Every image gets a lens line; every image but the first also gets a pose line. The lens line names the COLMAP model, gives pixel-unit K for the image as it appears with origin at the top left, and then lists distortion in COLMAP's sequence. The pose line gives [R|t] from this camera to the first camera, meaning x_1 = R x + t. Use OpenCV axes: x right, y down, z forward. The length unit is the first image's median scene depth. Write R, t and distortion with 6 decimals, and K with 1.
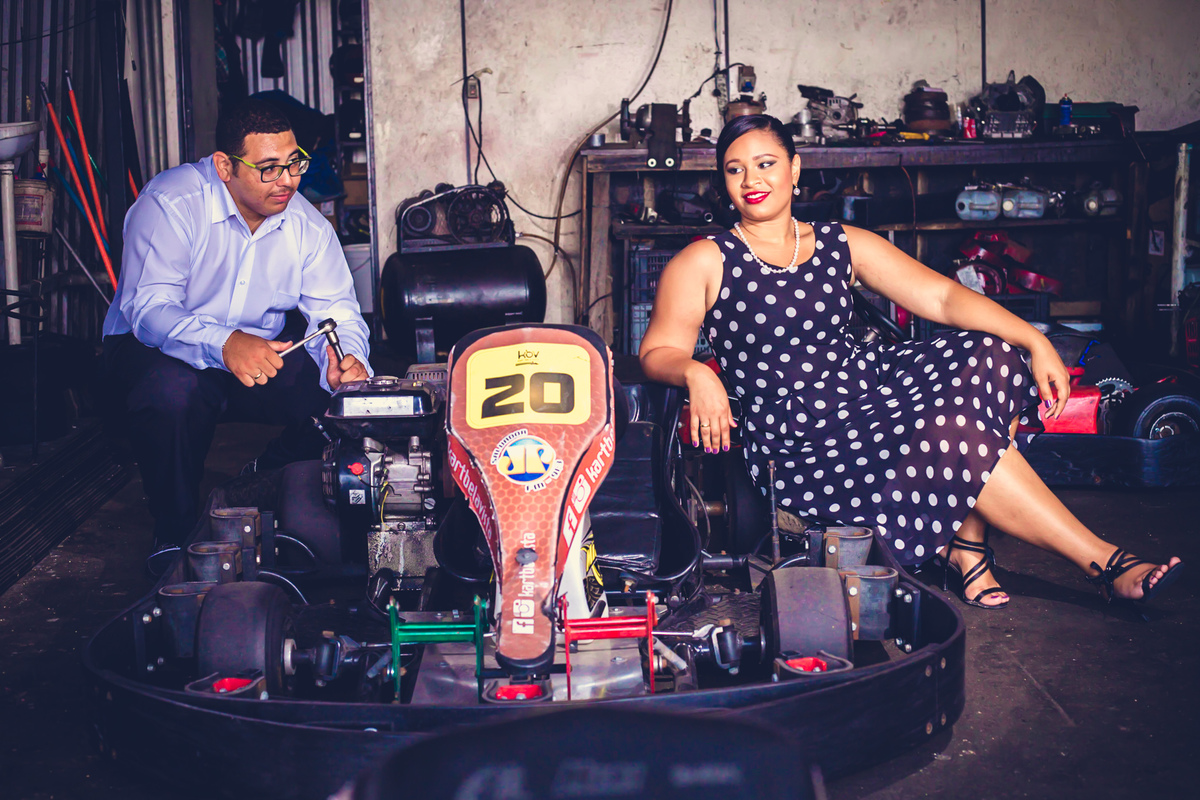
lens RADIAL K [[1745.0, 0, 557.6], [0, 1745.0, 400.3], [0, 0, 1]] dist [-0.112731, -0.035707]
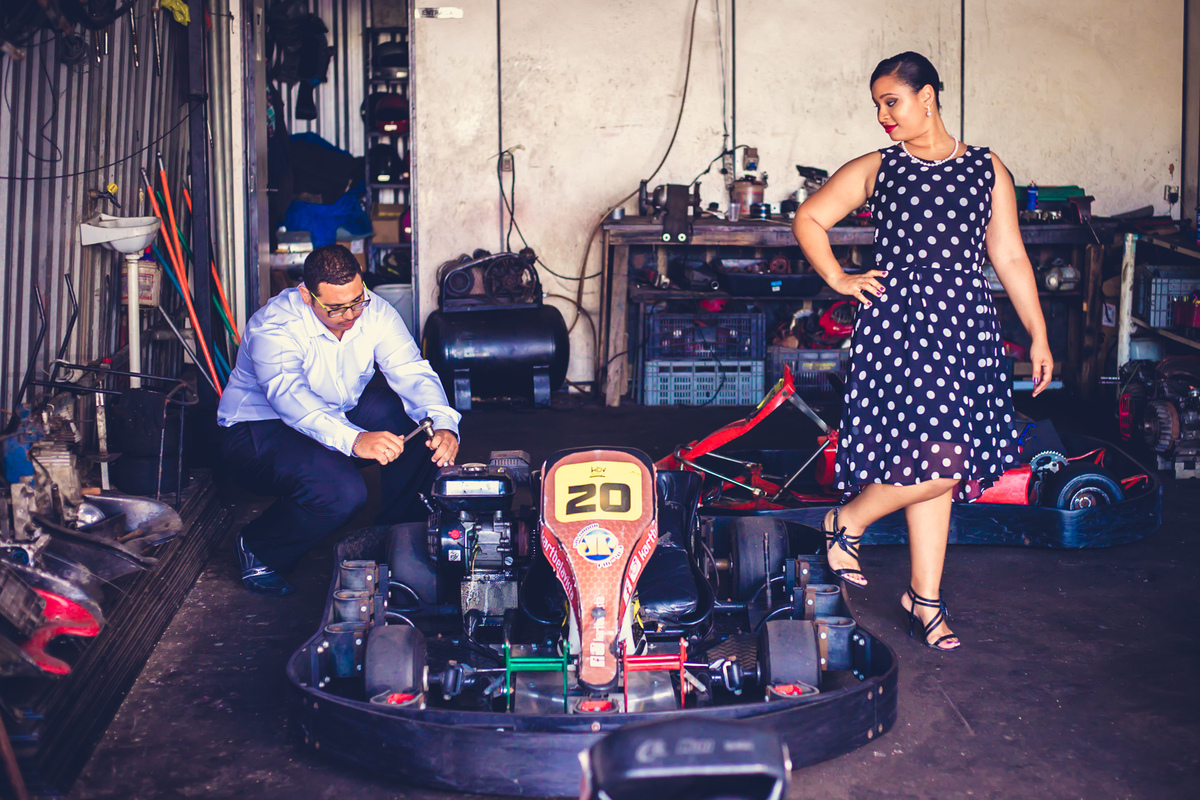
lens RADIAL K [[1747.2, 0, 600.0], [0, 1747.2, 400.0], [0, 0, 1]] dist [-0.094847, -0.060922]
pose [[0.999472, 0.018699, 0.026570, -0.017803], [-0.018580, 0.999816, -0.004695, -0.024904], [-0.026653, 0.004199, 0.999636, -0.140578]]
